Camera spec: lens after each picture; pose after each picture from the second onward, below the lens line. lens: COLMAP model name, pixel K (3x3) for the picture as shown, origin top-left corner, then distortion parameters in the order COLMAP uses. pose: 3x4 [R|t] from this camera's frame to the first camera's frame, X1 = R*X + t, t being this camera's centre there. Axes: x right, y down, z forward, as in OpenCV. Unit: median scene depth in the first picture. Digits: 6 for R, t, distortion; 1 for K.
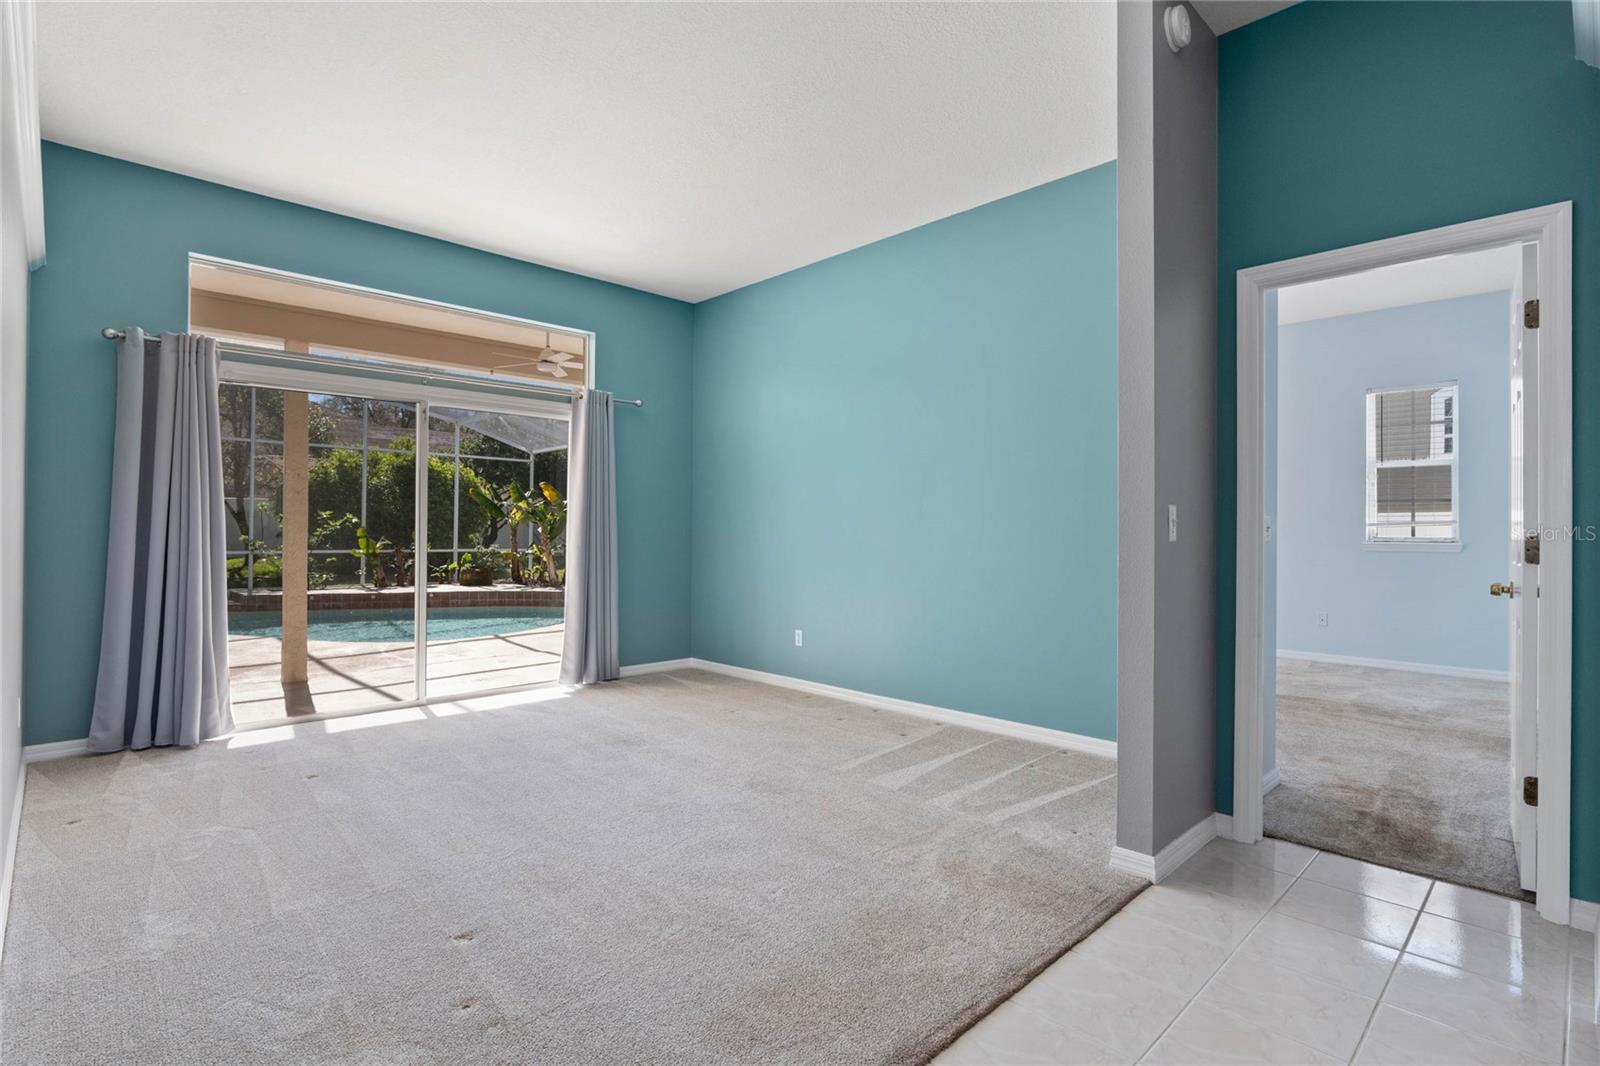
lens RADIAL K [[775.2, 0, 803.3], [0, 775.2, 529.5], [0, 0, 1]] dist [0.001708, 0.000180]
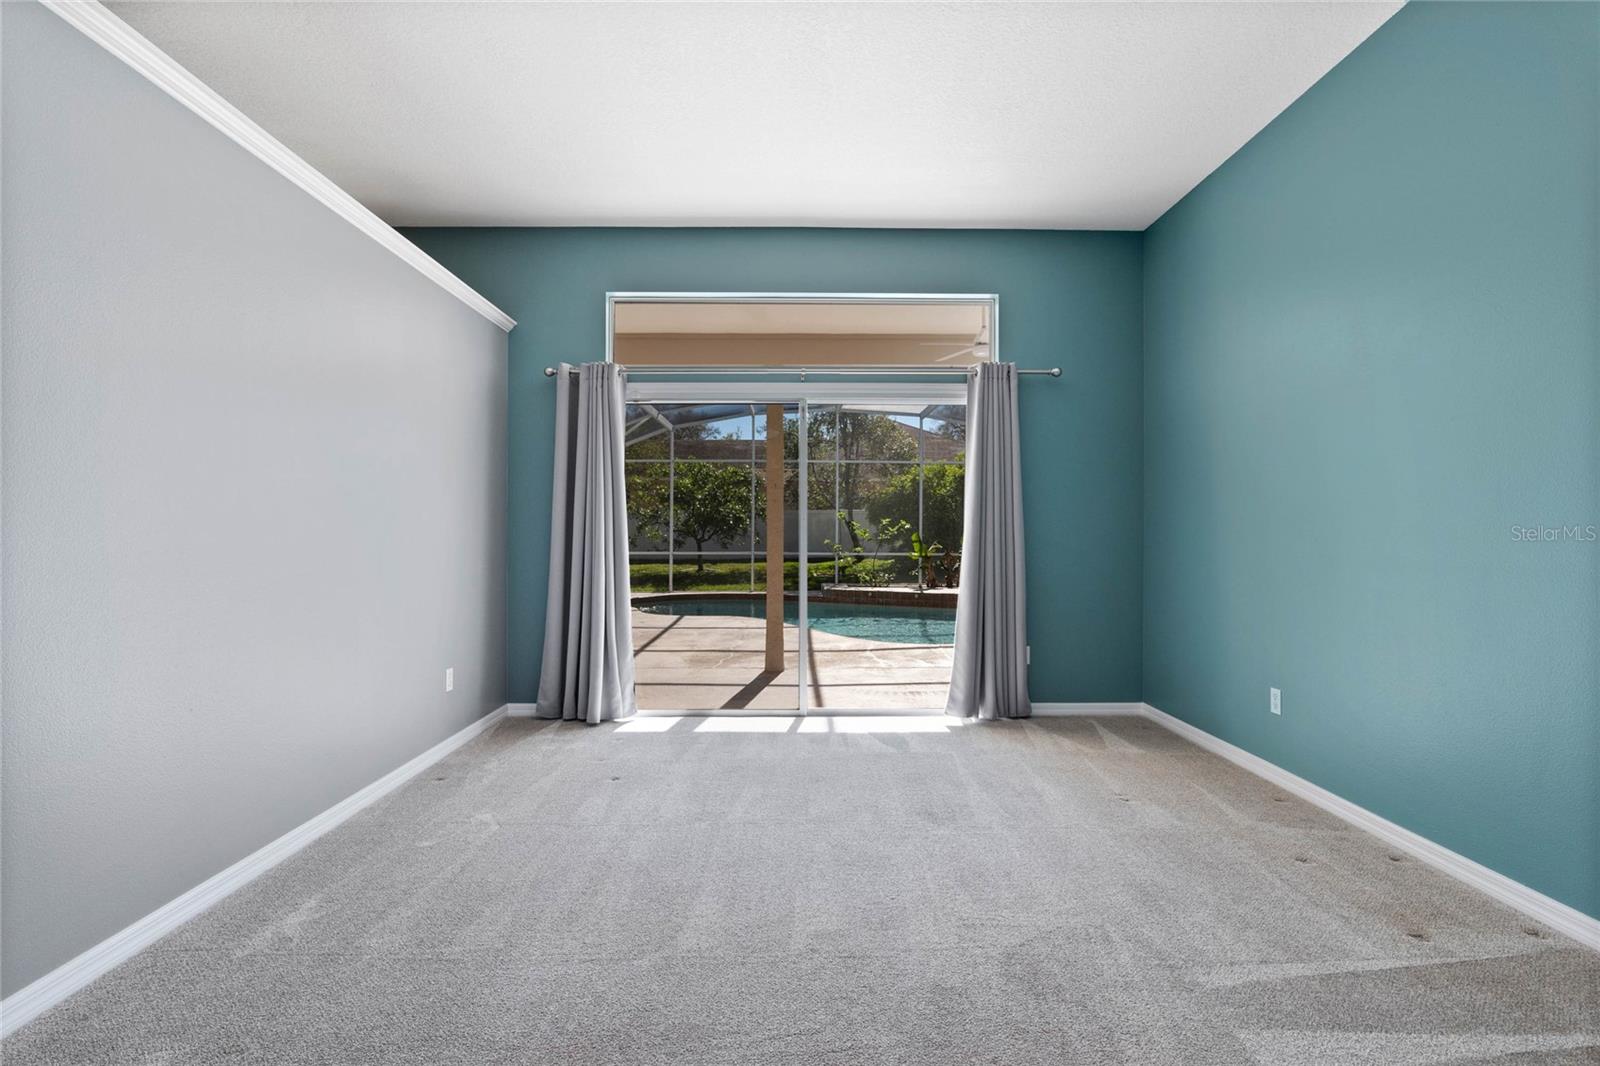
lens RADIAL K [[746.4, 0, 801.4], [0, 746.4, 532.0], [0, 0, 1]] dist [-0.022018, 0.006554]
pose [[0.726968, -0.006580, -0.686640, 0.125902], [0.003831, 0.999977, -0.005526, 0.003483], [0.686660, 0.001386, 0.726977, 0.286677]]
